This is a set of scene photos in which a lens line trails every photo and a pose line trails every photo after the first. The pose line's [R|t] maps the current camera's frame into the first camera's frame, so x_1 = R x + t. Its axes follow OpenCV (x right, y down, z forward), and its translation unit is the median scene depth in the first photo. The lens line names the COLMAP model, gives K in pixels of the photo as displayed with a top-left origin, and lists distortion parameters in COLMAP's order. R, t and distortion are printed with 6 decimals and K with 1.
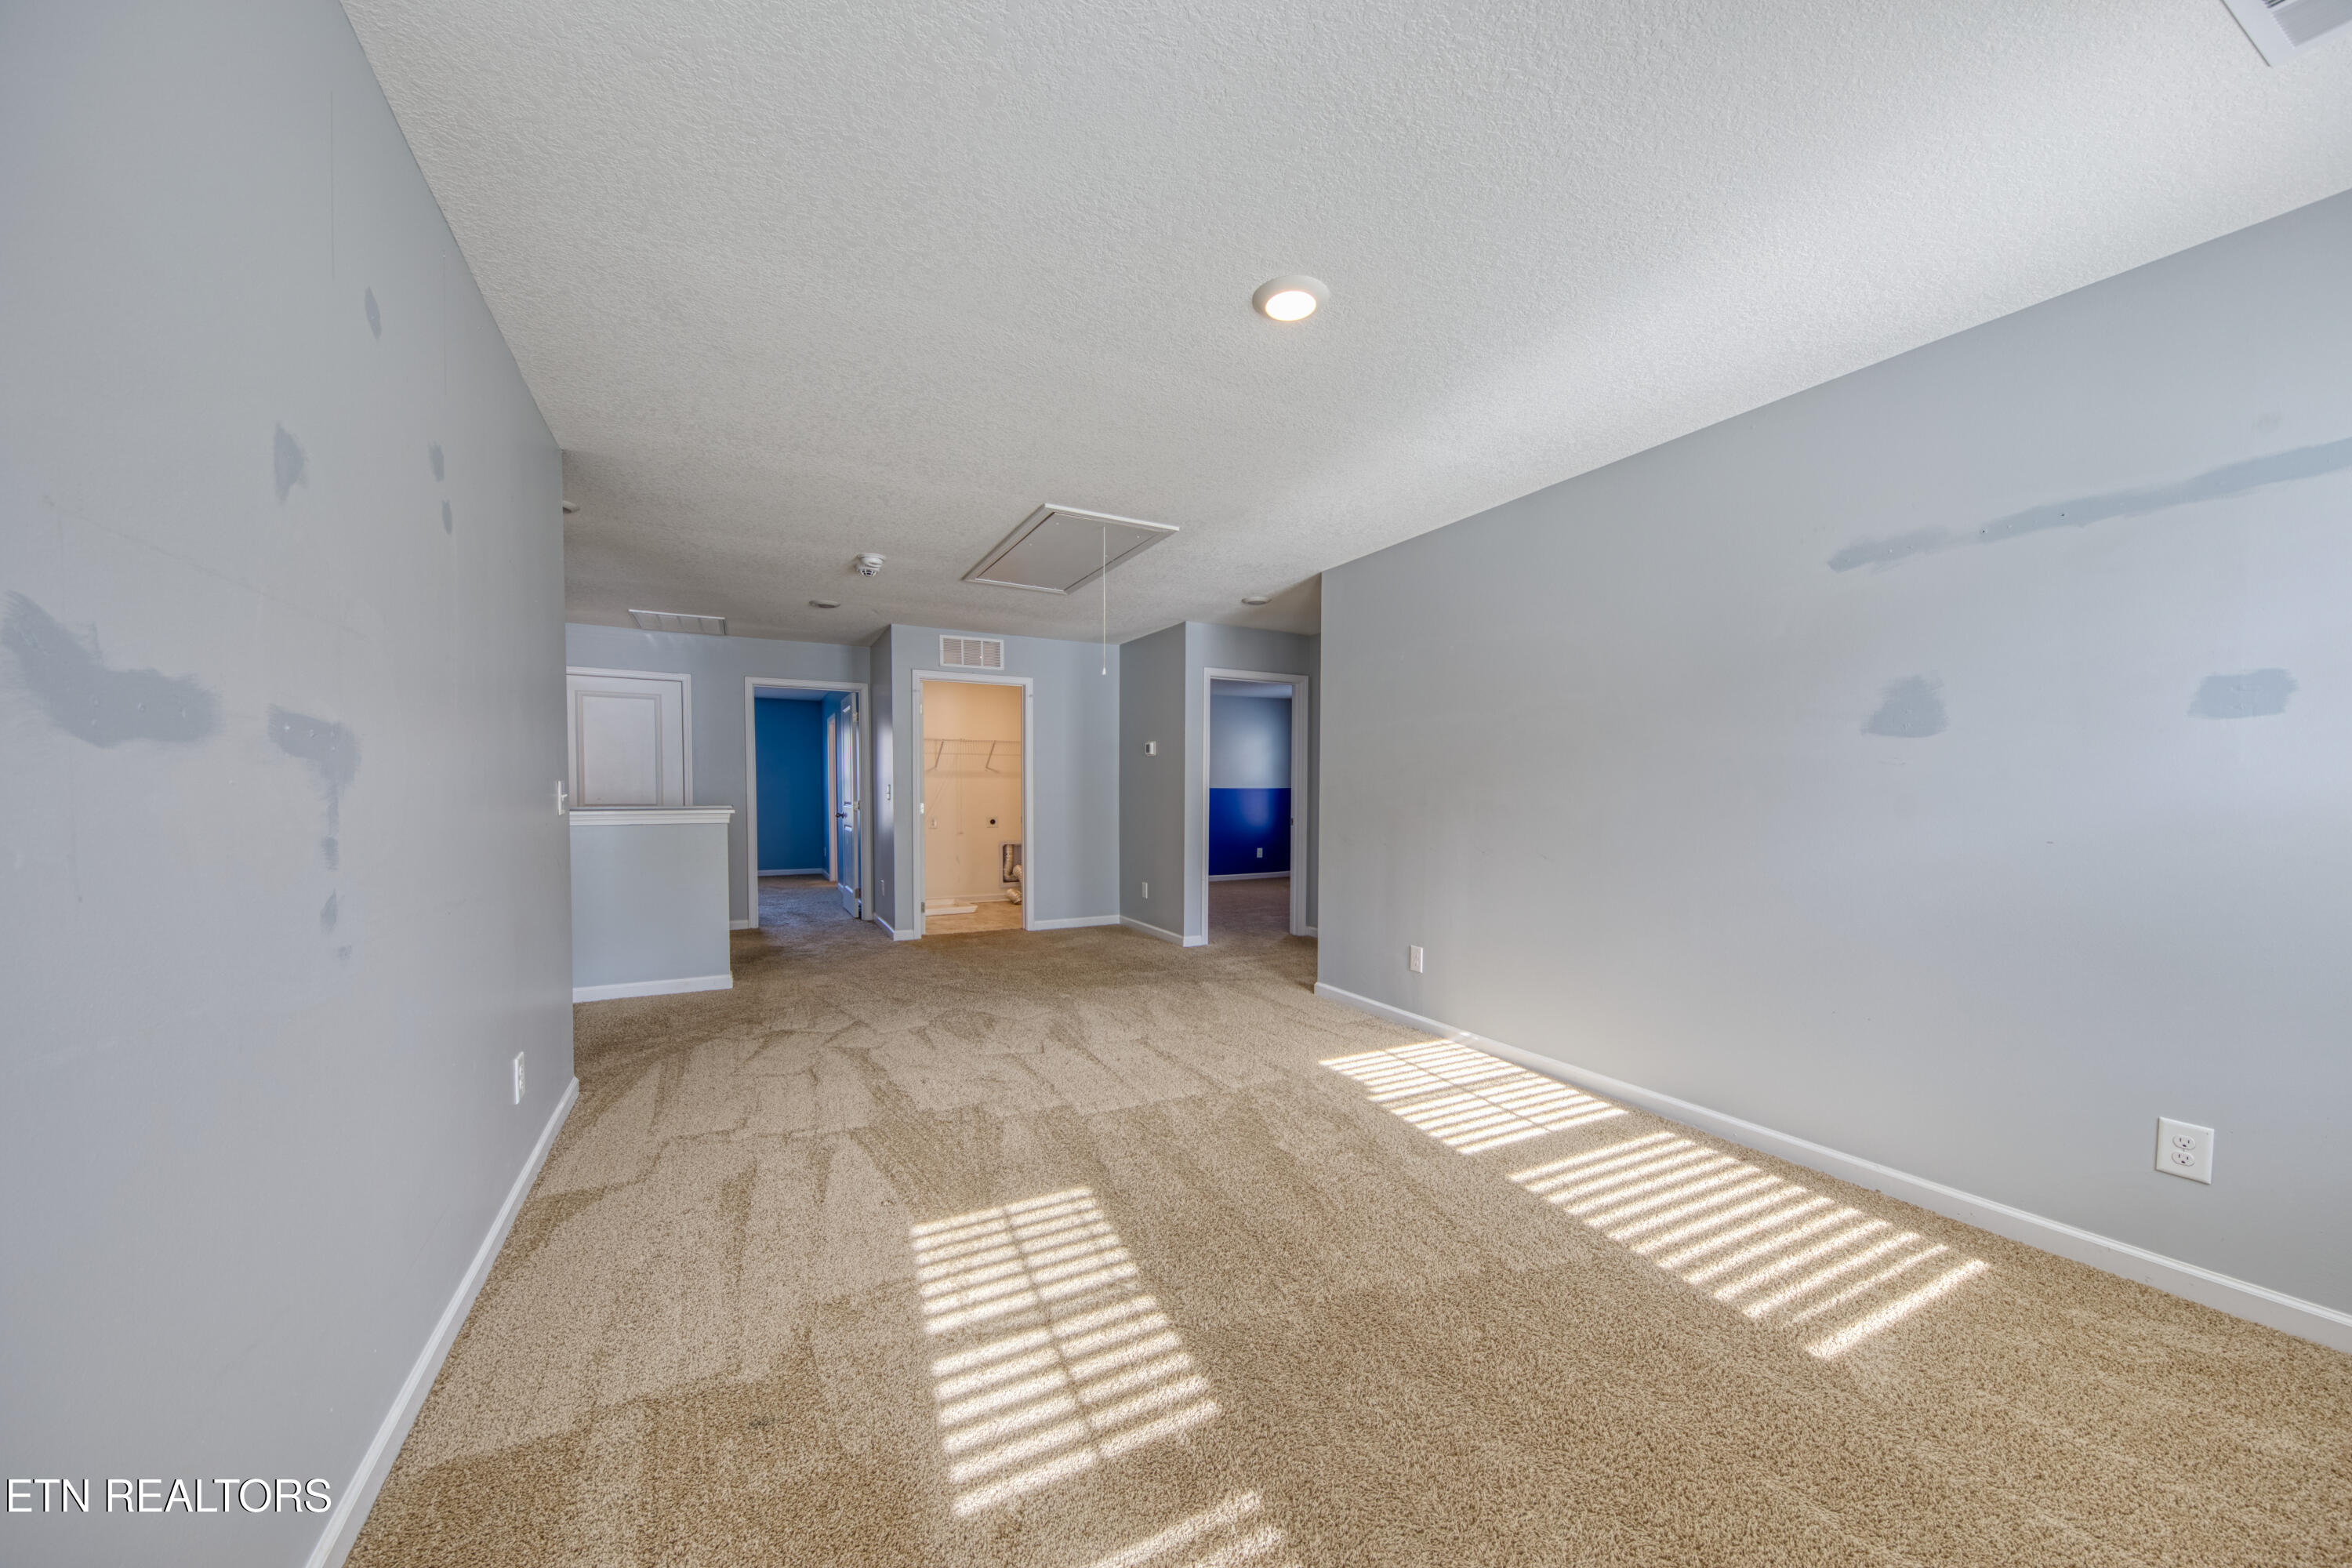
lens RADIAL K [[856.2, 0, 1176.3], [0, 856.2, 786.2], [0, 0, 1]] dist [-0.001160, 0.000130]
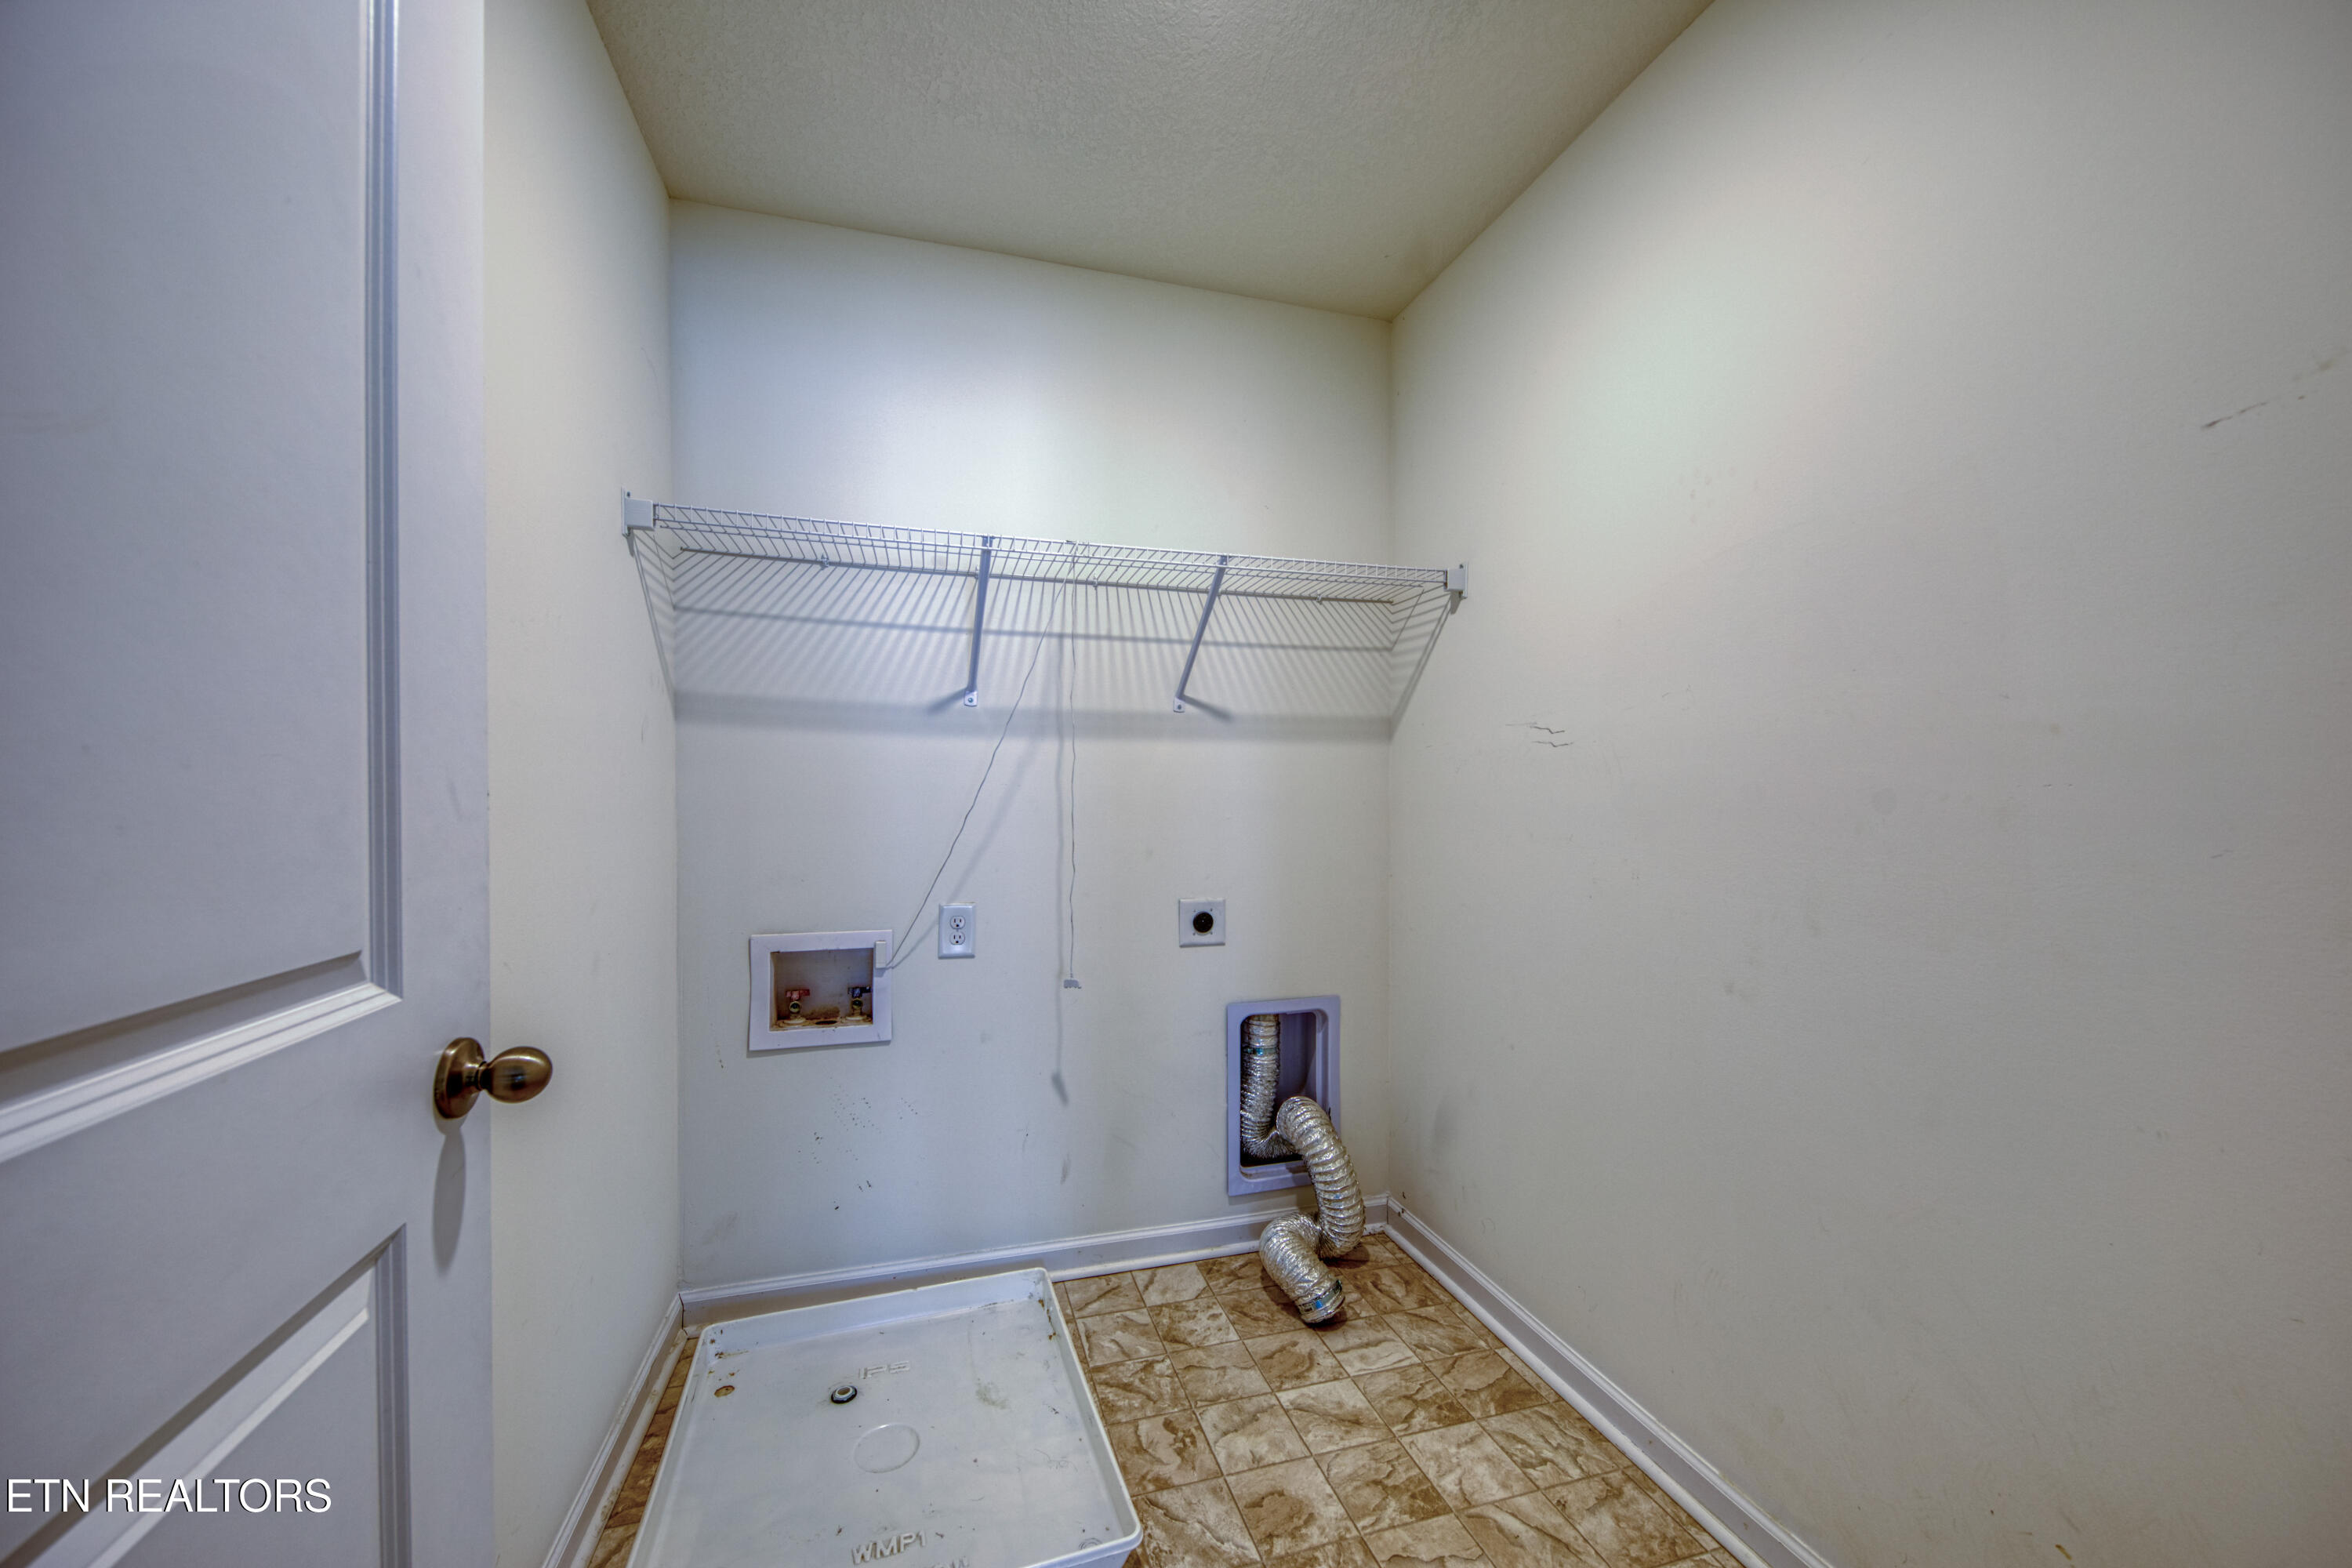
lens RADIAL K [[856.2, 0, 1173.8], [0, 856.2, 783.5], [0, 0, 1]] dist [-0.001160, 0.000130]
pose [[0.980370, 0.009433, -0.196943, -0.175254], [-0.009344, 0.999955, 0.001377, 0.002352], [0.196947, 0.000491, 0.980414, 0.762093]]
